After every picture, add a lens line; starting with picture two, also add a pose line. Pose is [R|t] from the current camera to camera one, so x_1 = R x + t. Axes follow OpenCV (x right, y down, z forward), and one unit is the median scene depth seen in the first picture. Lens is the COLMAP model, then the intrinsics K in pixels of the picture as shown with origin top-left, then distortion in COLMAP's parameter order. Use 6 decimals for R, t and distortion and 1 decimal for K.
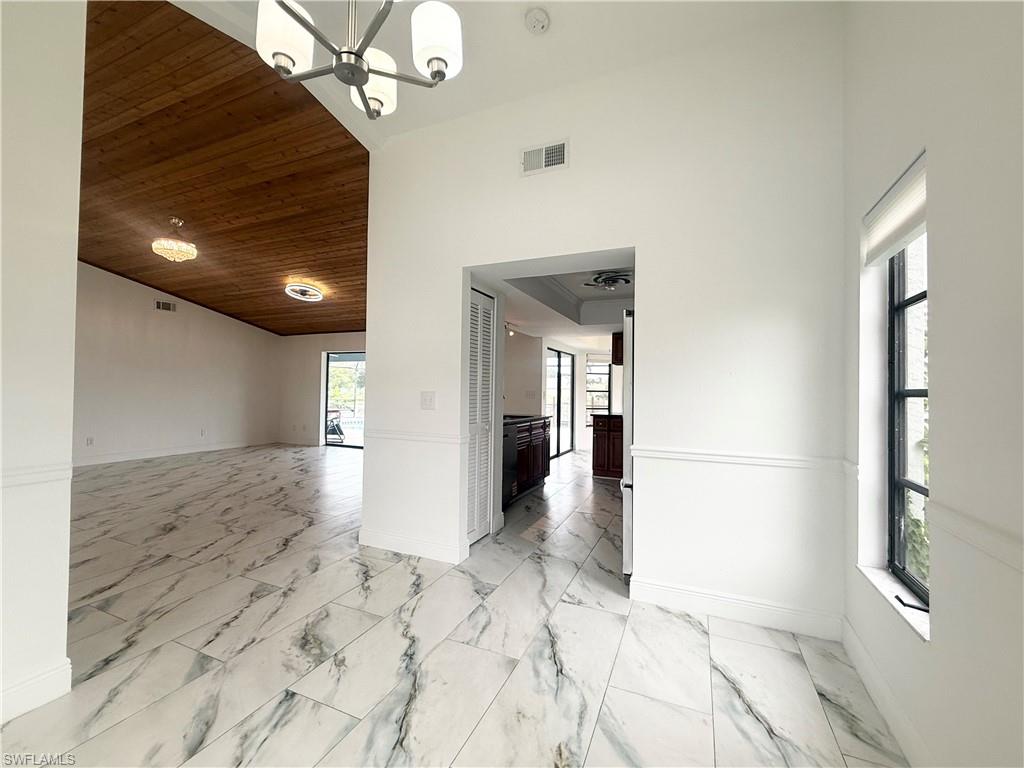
lens RADIAL K [[423.6, 0, 512.8], [0, 423.6, 384.9], [0, 0, 1]] dist [-0.000581, 0.000108]
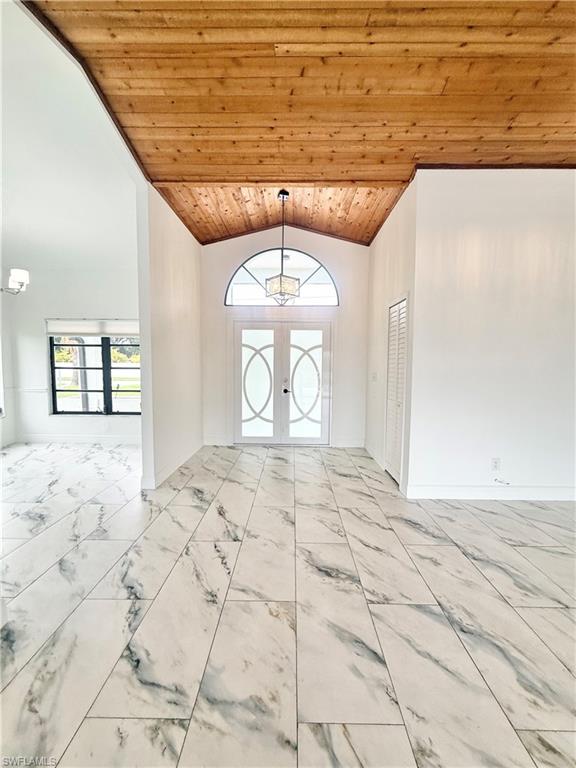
lens RADIAL K [[317.7, 0, 290.2], [0, 317.7, 383.6], [0, 0, 1]] dist [-0.000581, 0.000108]
pose [[-0.920822, 0.004542, -0.389956, -0.522954], [-0.016127, 0.998633, 0.049713, -0.020355], [0.389649, 0.052066, -0.919491, 1.455602]]
